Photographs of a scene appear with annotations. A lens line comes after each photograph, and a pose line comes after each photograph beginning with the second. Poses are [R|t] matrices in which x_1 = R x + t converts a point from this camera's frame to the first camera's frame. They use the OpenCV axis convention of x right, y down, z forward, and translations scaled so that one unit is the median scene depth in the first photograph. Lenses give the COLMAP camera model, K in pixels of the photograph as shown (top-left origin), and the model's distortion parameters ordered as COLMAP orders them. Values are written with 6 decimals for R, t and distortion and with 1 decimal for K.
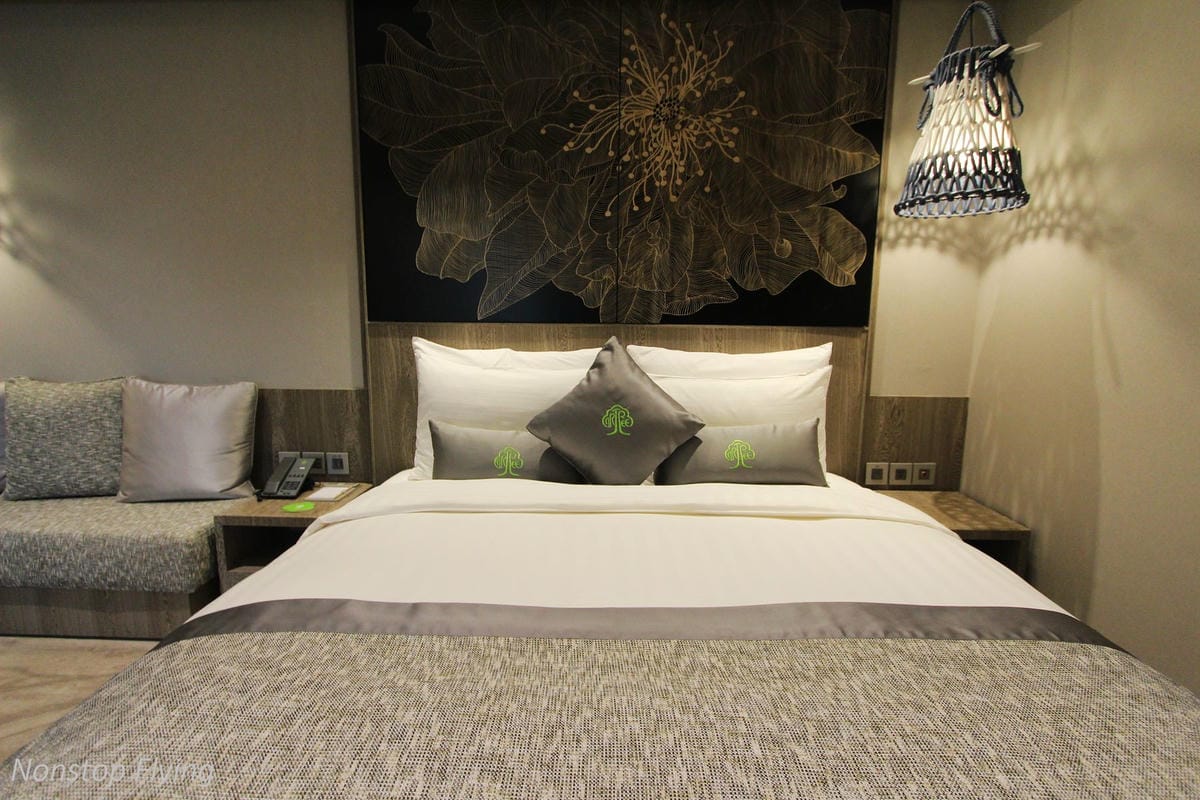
lens RADIAL K [[554.3, 0, 600.5], [0, 554.3, 400.7], [0, 0, 1]] dist [-0.018675, 0.002667]
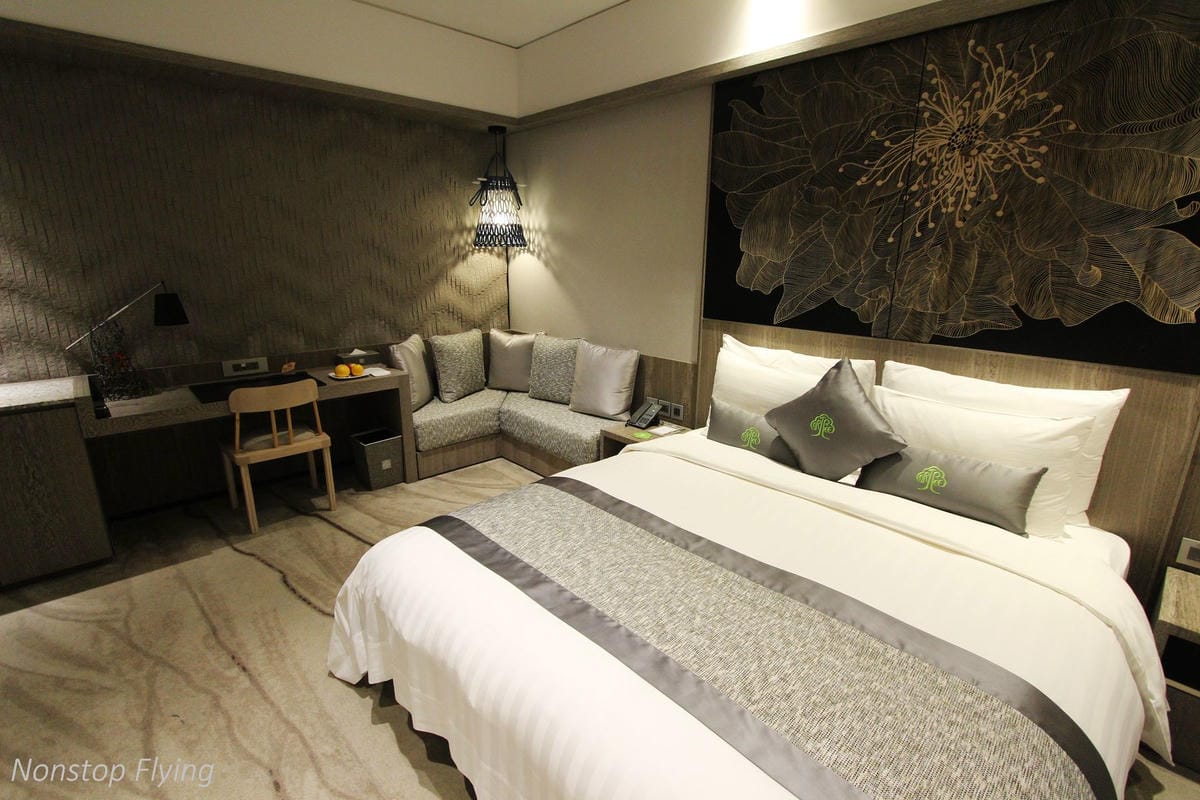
lens RADIAL K [[554.3, 0, 597.2], [0, 554.3, 398.2], [0, 0, 1]] dist [-0.018675, 0.002667]
pose [[0.695858, 0.179890, -0.695285, 0.439454], [-0.107284, 0.983296, 0.147034, -0.128681], [0.710121, -0.027721, 0.703533, -0.205602]]
